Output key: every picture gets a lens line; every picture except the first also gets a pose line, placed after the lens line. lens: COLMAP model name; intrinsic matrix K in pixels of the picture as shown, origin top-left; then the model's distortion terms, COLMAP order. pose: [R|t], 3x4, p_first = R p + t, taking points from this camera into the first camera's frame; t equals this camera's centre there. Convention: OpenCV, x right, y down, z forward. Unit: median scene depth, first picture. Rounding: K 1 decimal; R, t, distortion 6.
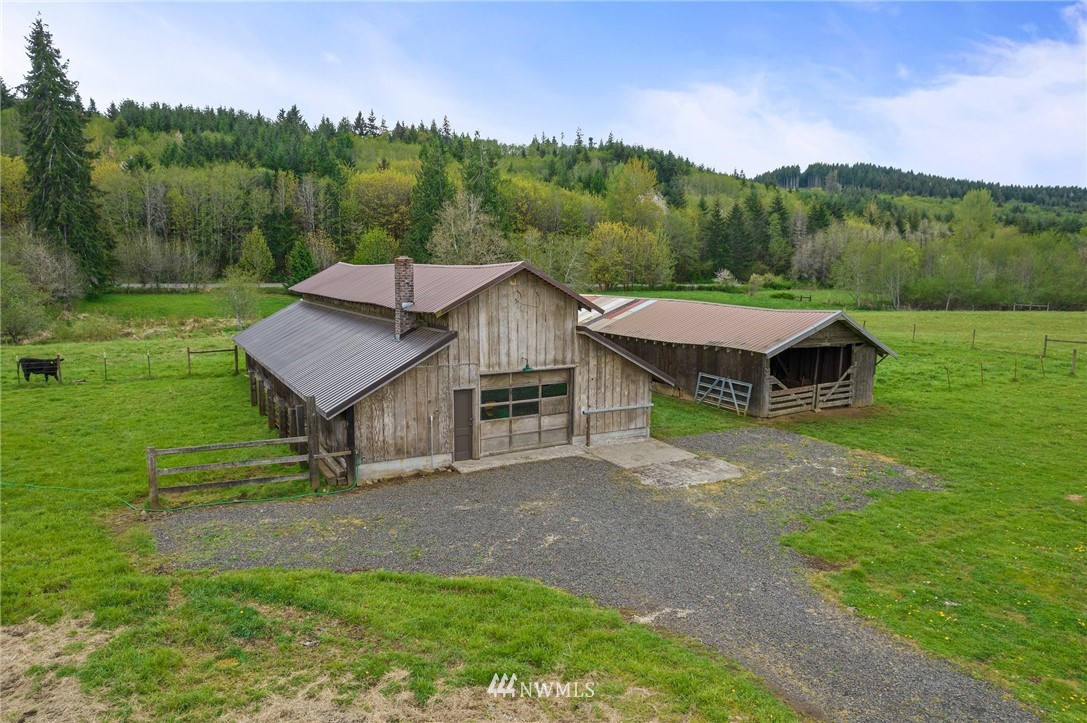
lens RADIAL K [[704.8, 0, 543.5], [0, 704.8, 361.5], [0, 0, 1]] dist [-0.000839, -0.000377]
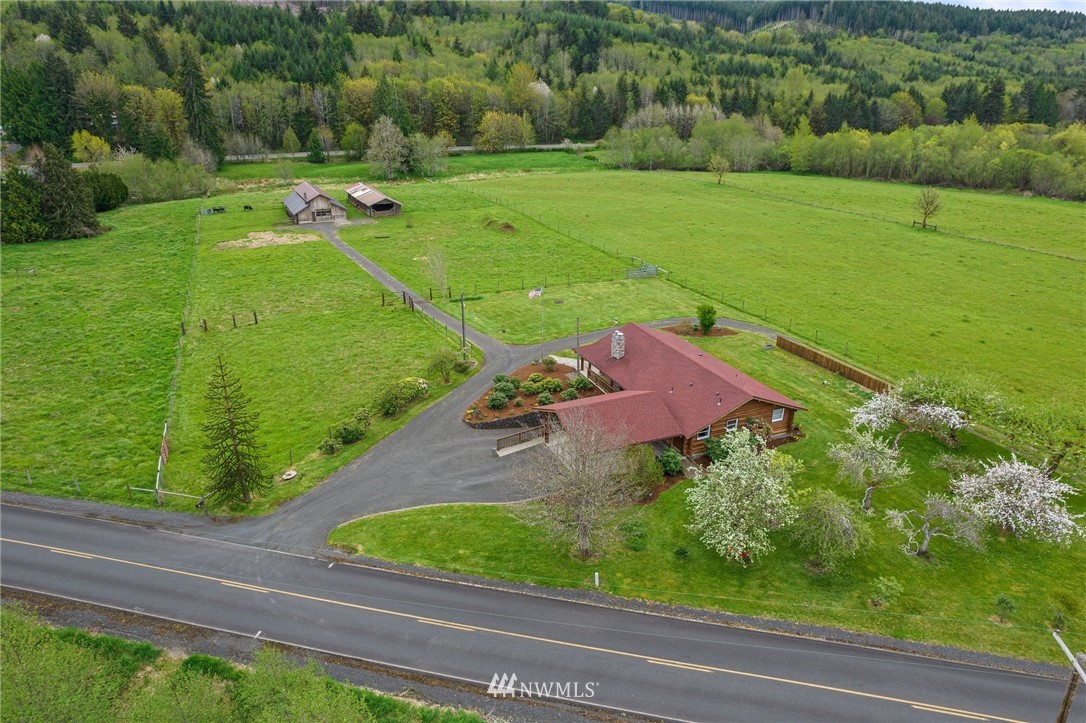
lens RADIAL K [[704.2, 0, 543.0], [0, 704.2, 361.5], [0, 0, 1]] dist [-0.000839, -0.000377]
pose [[0.997082, 0.017516, -0.074295, 0.448913], [0.001056, 0.970056, 0.242880, -0.035561], [0.076325, -0.242250, 0.967207, -0.991870]]
